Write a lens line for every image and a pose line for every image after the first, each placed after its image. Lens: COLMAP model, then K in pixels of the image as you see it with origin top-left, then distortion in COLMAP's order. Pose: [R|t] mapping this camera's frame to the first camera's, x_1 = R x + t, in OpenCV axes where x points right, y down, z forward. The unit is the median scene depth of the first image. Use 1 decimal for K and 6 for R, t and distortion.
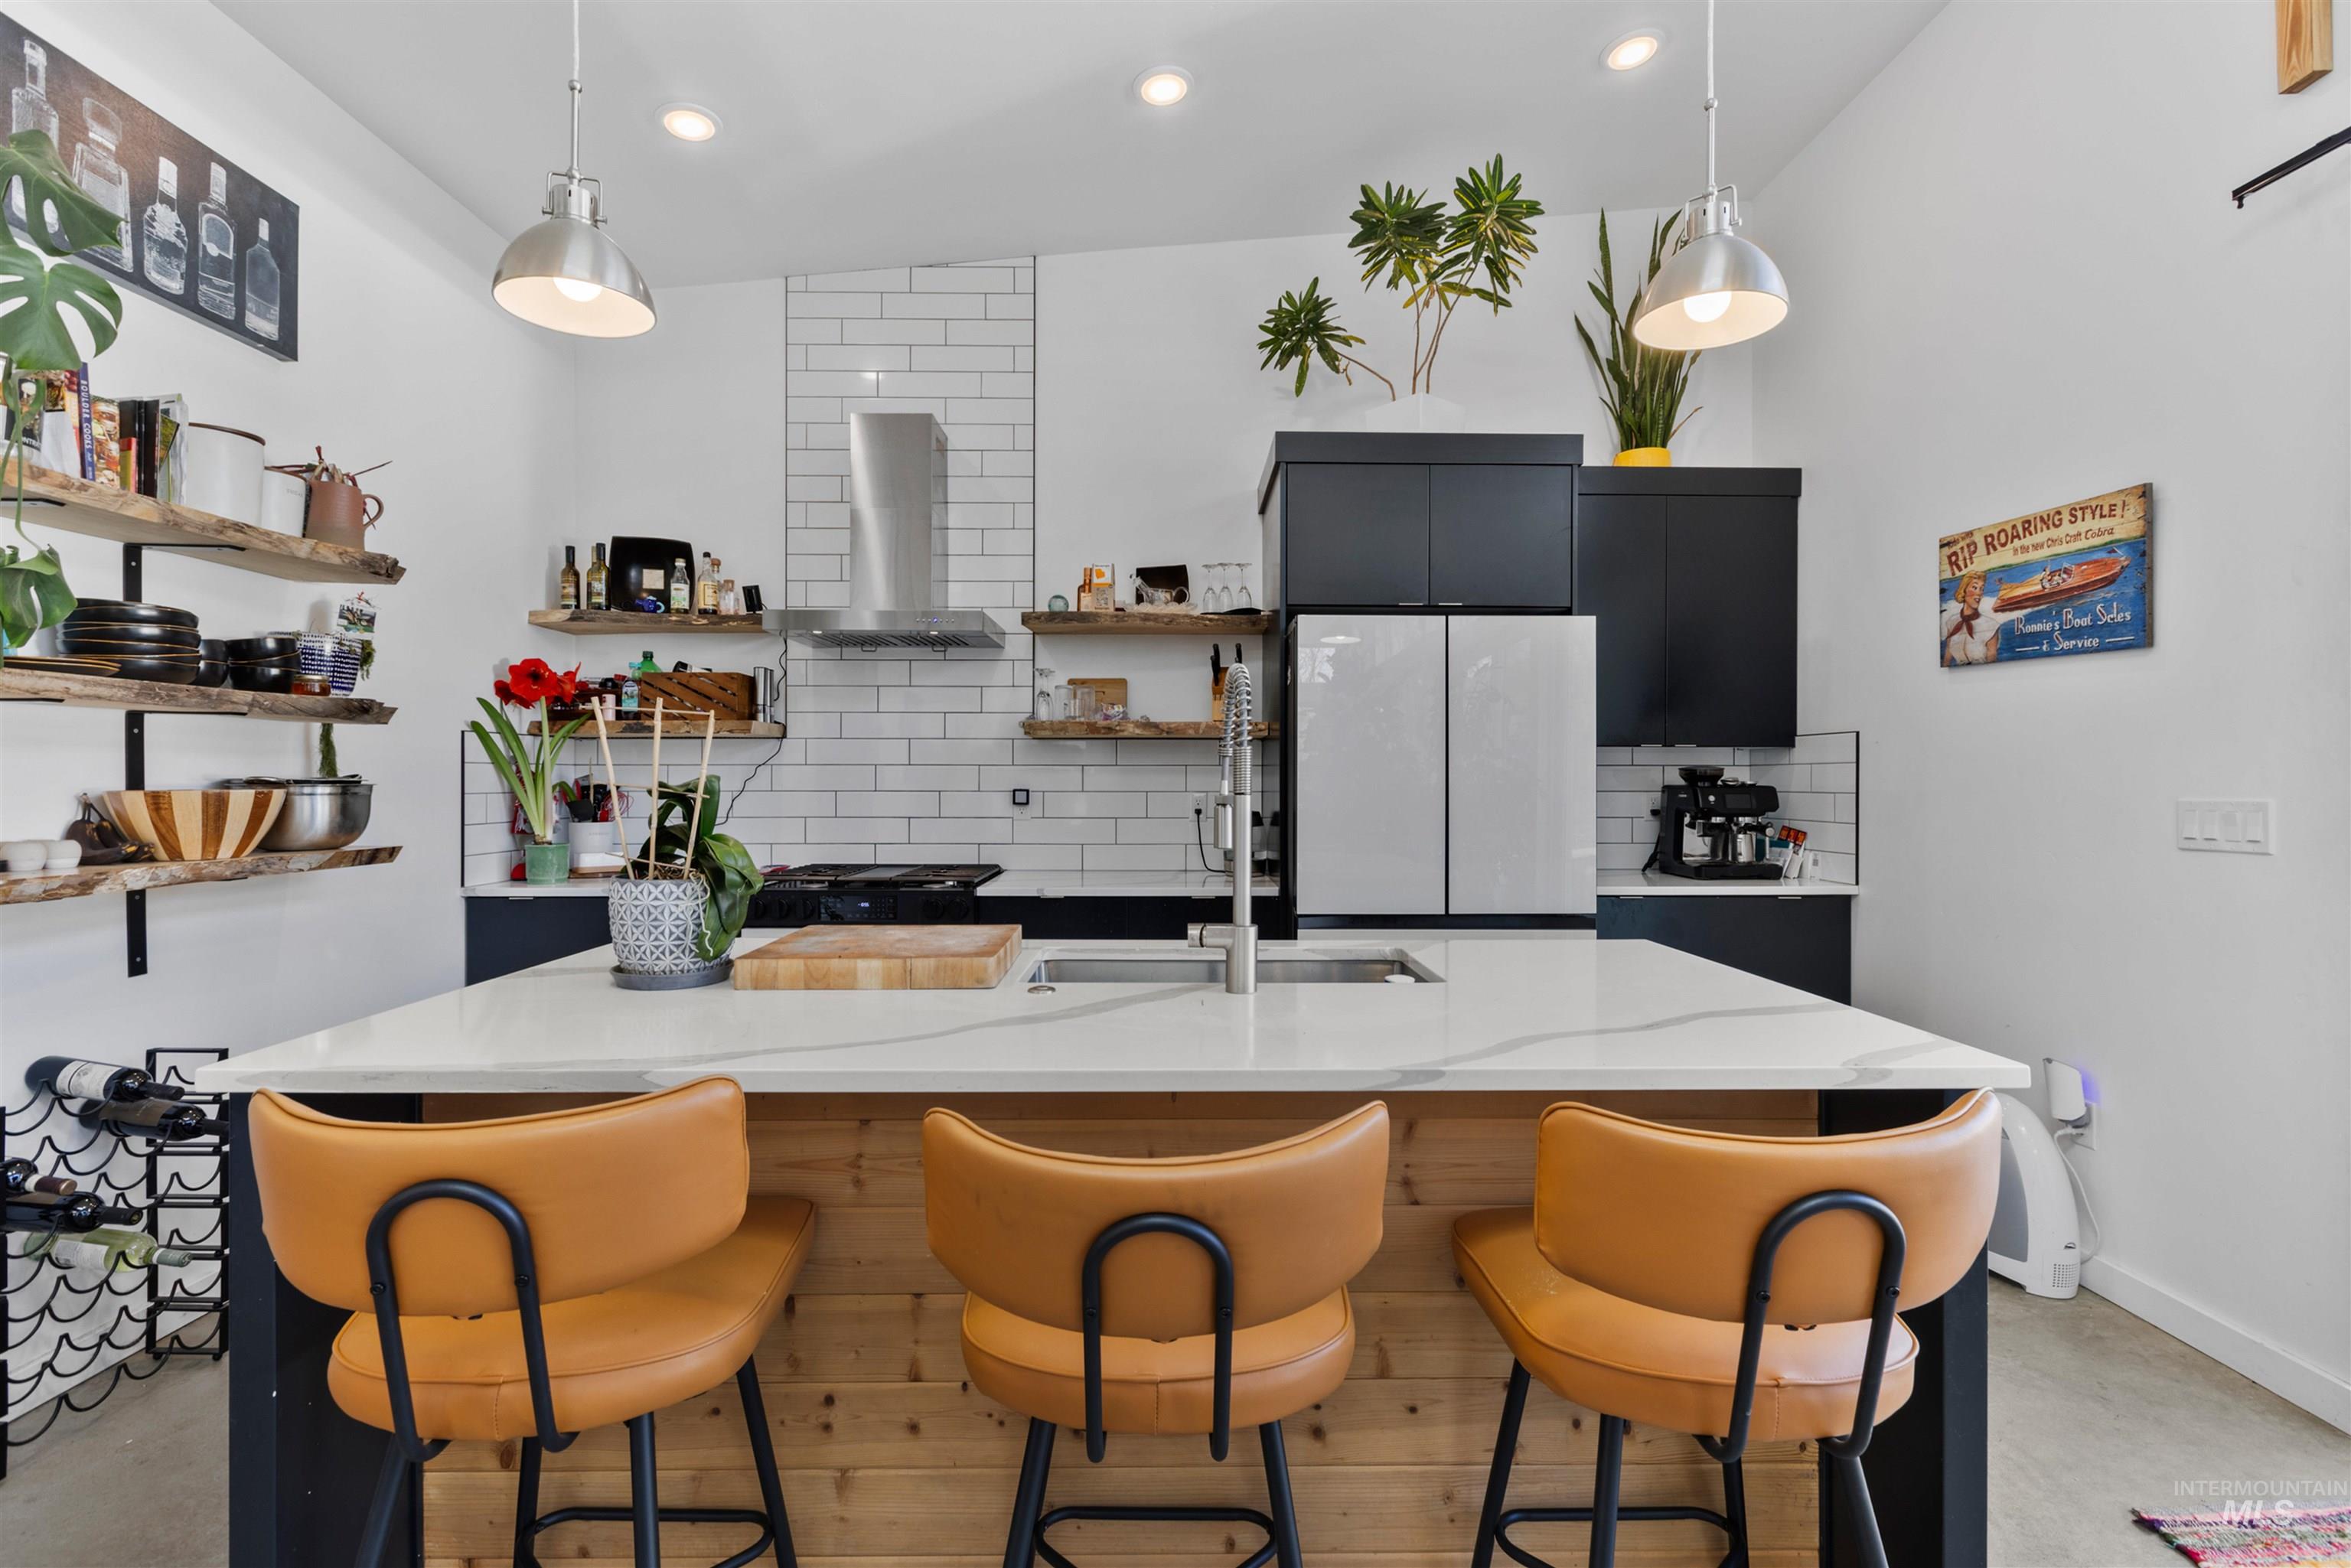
lens RADIAL K [[1100.1, 0, 1184.8], [0, 1100.1, 783.1], [0, 0, 1]] dist [0.001973, -0.001768]
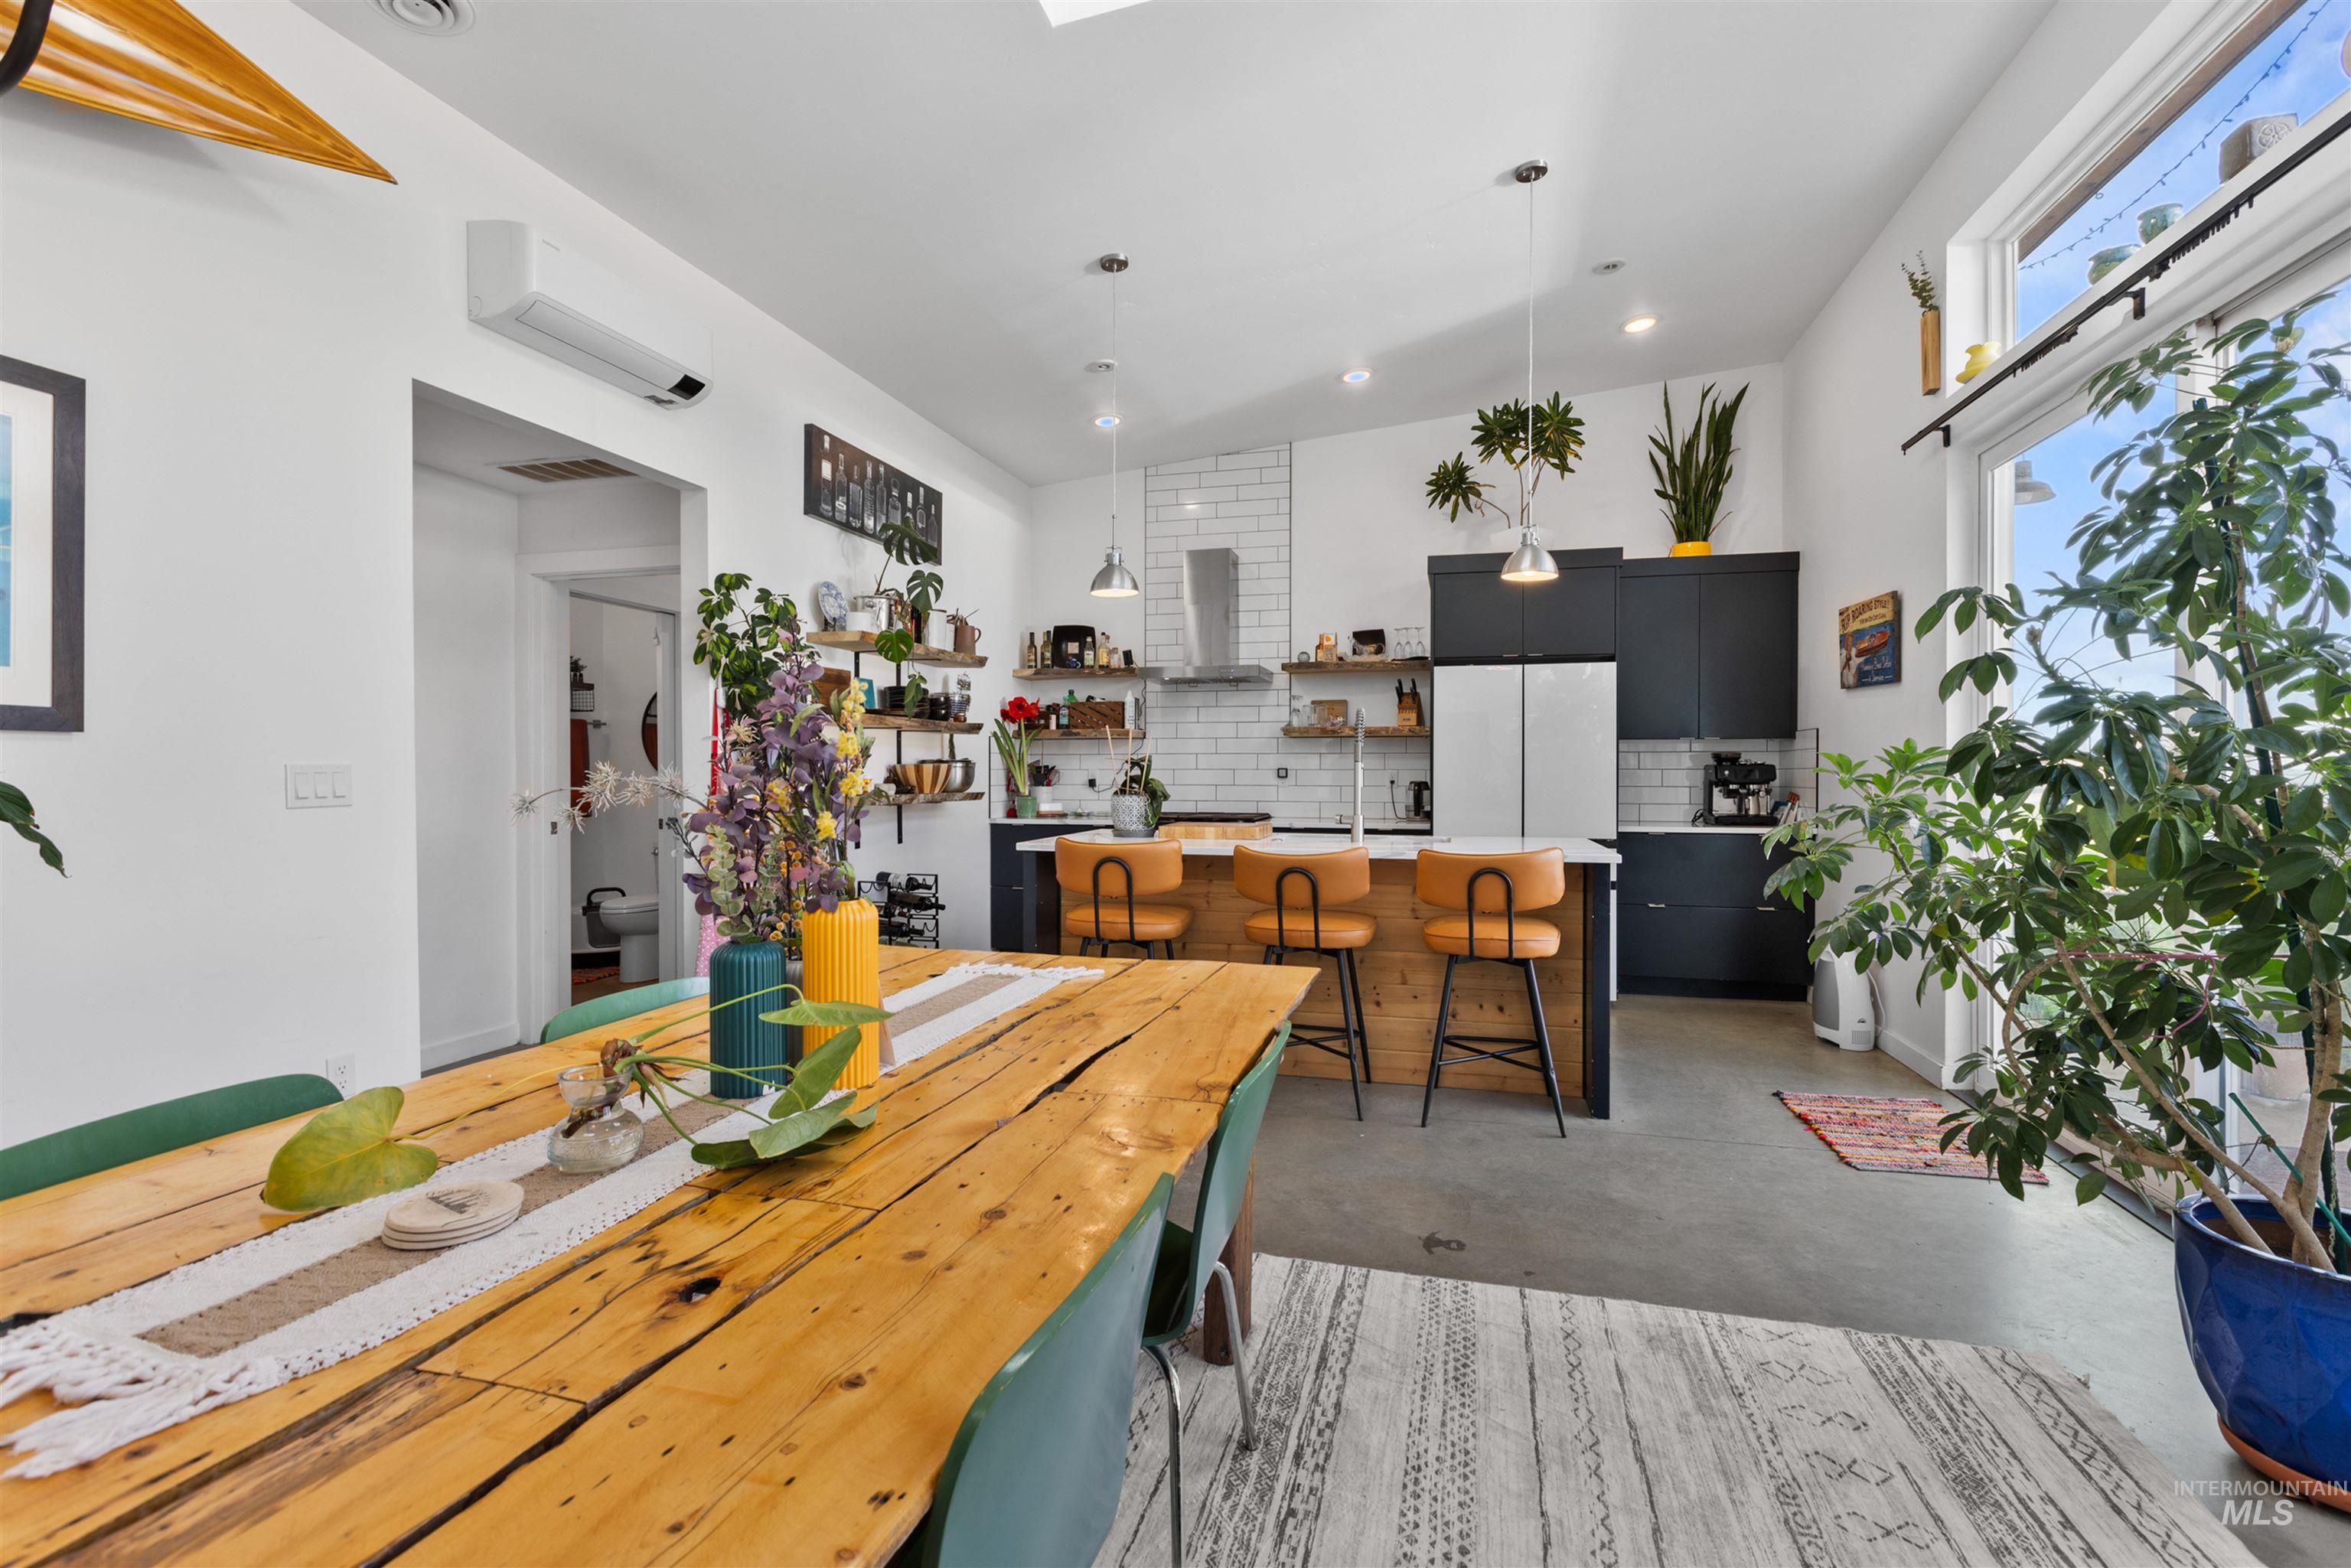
lens RADIAL K [[1074.0, 0, 1175.5], [0, 1074.0, 784.0], [0, 0, 1]] dist [-0.000067, 0.000038]
pose [[0.964090, 0.002170, -0.265566, 0.173325], [-0.000284, 0.999974, 0.007140, 0.024711], [0.265575, -0.006808, 0.964066, -0.826995]]
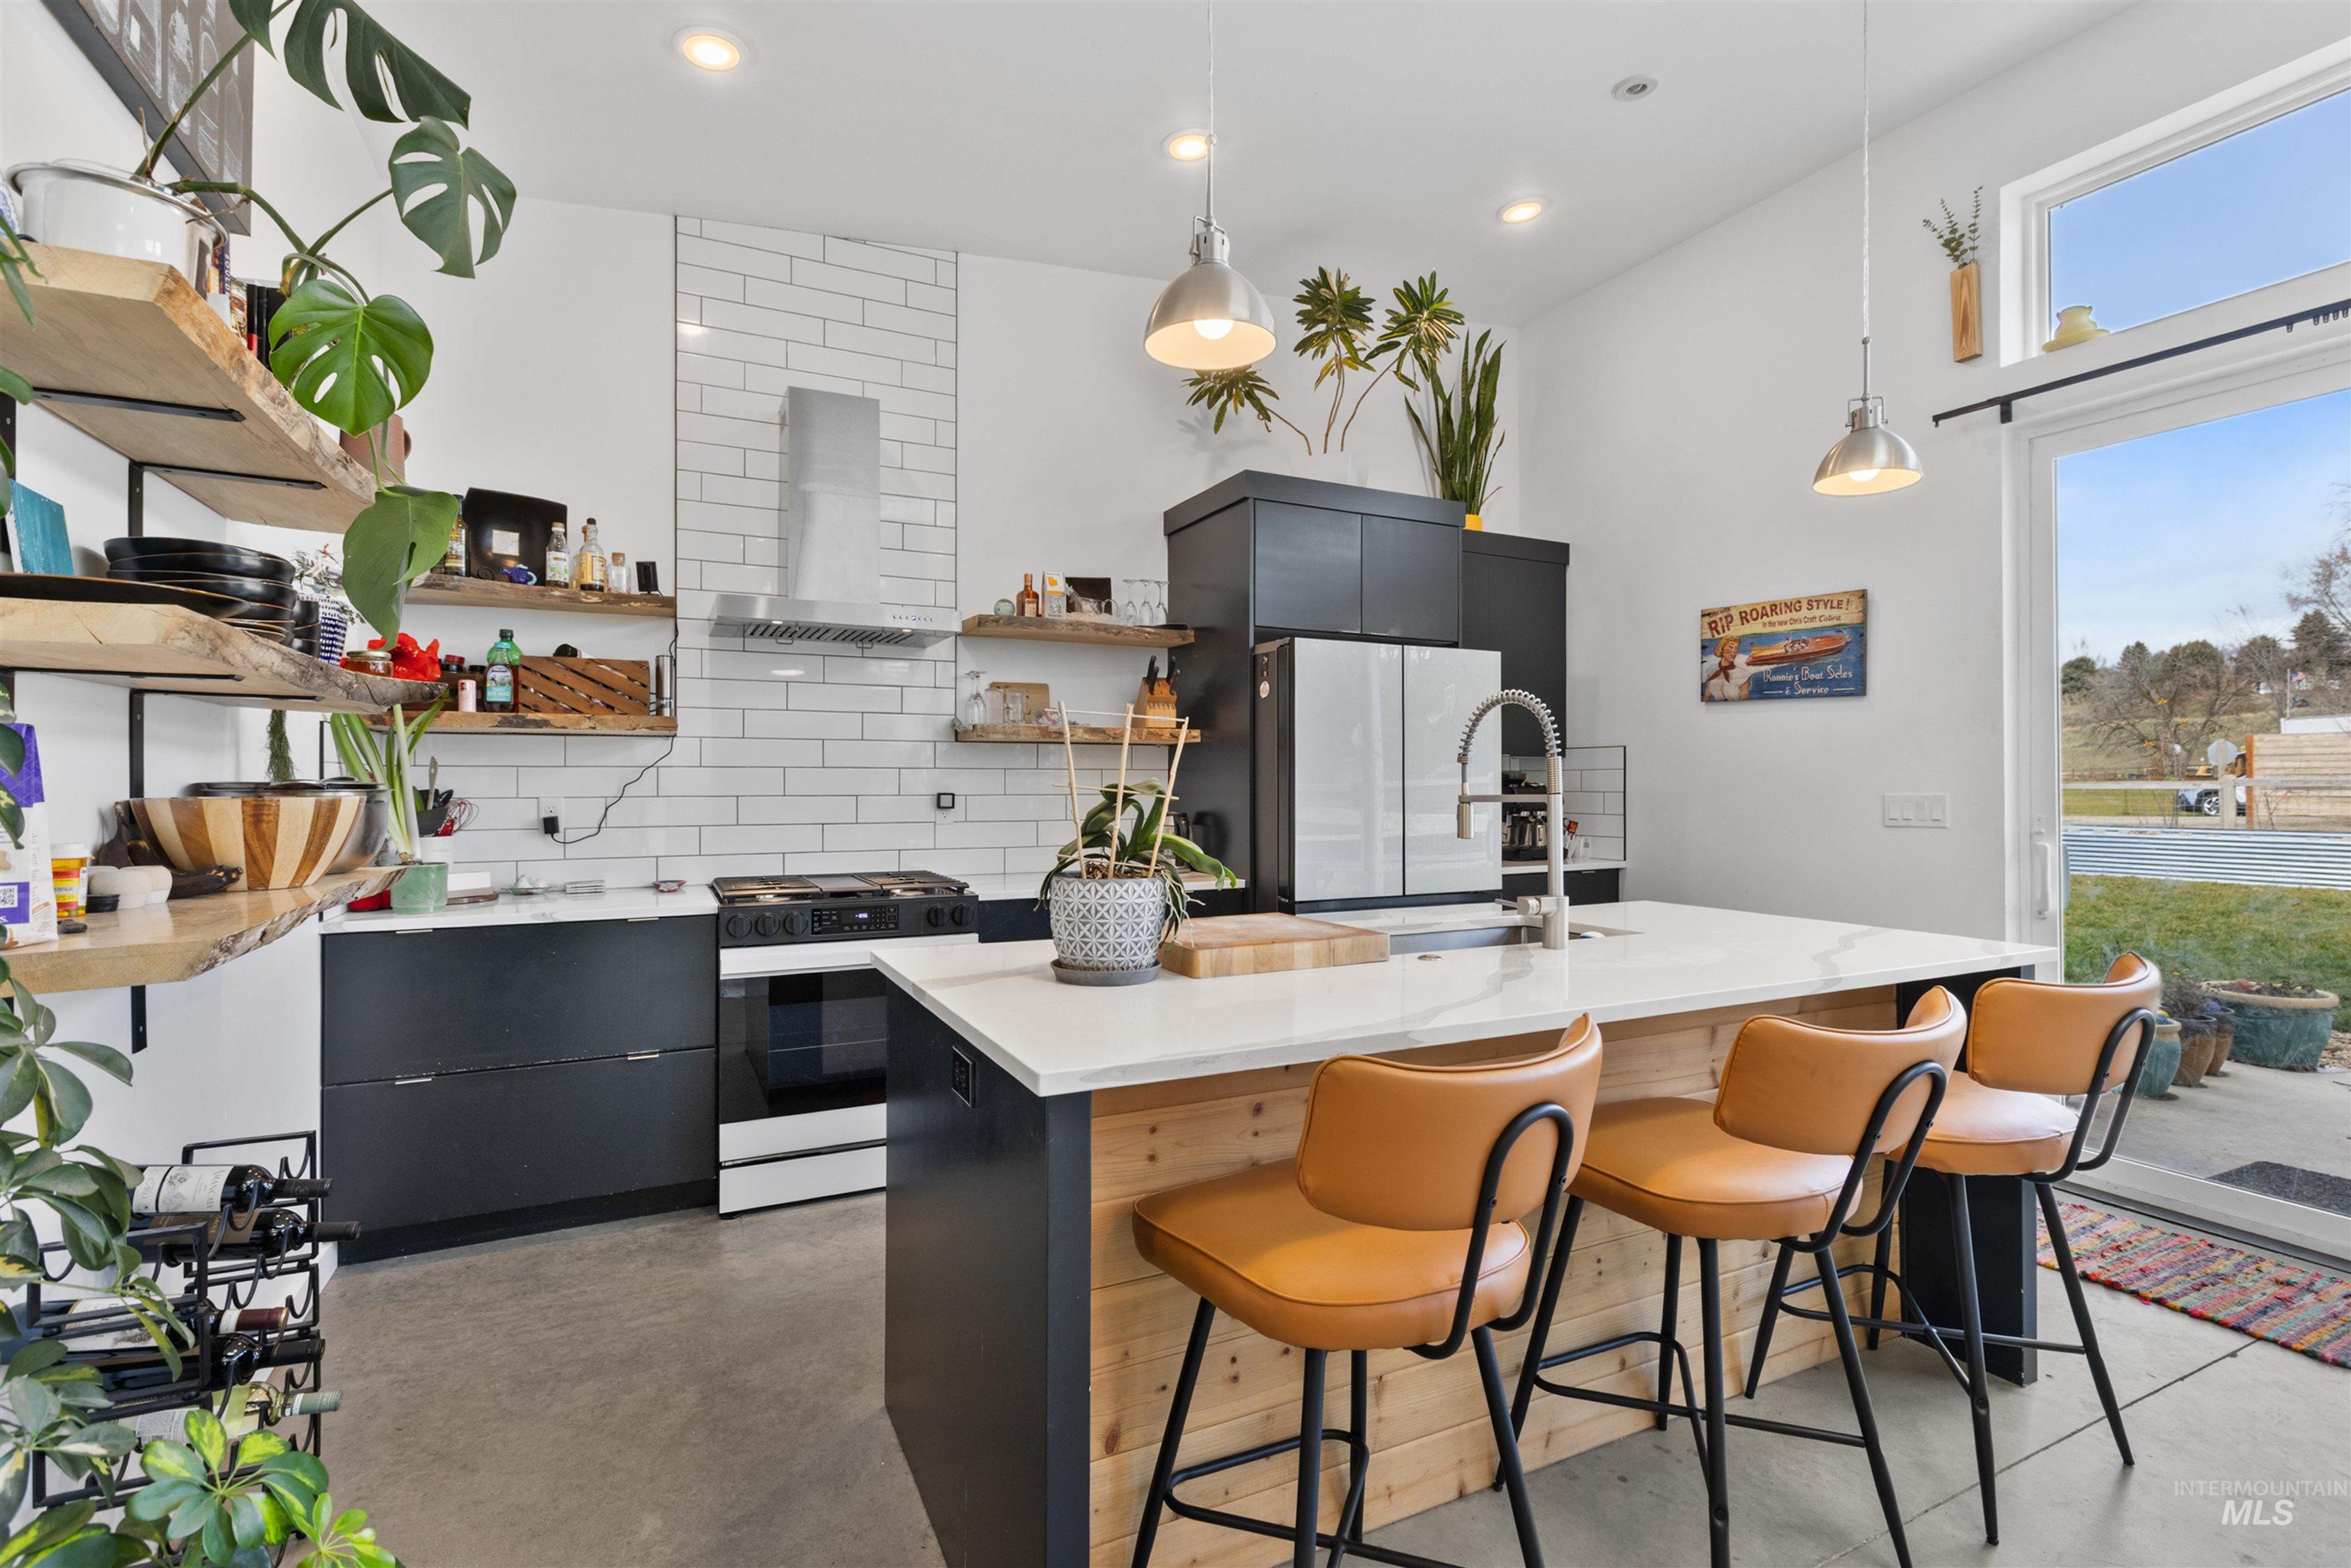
lens RADIAL K [[1101.8, 0, 1234.4], [0, 1101.8, 780.0], [0, 0, 1]] dist [-0.000612, -0.000124]
pose [[0.894708, -0.000153, 0.446652, -0.497467], [0.003015, 0.999979, -0.005698, 0.000417], [-0.446642, 0.006444, 0.894689, 0.013187]]
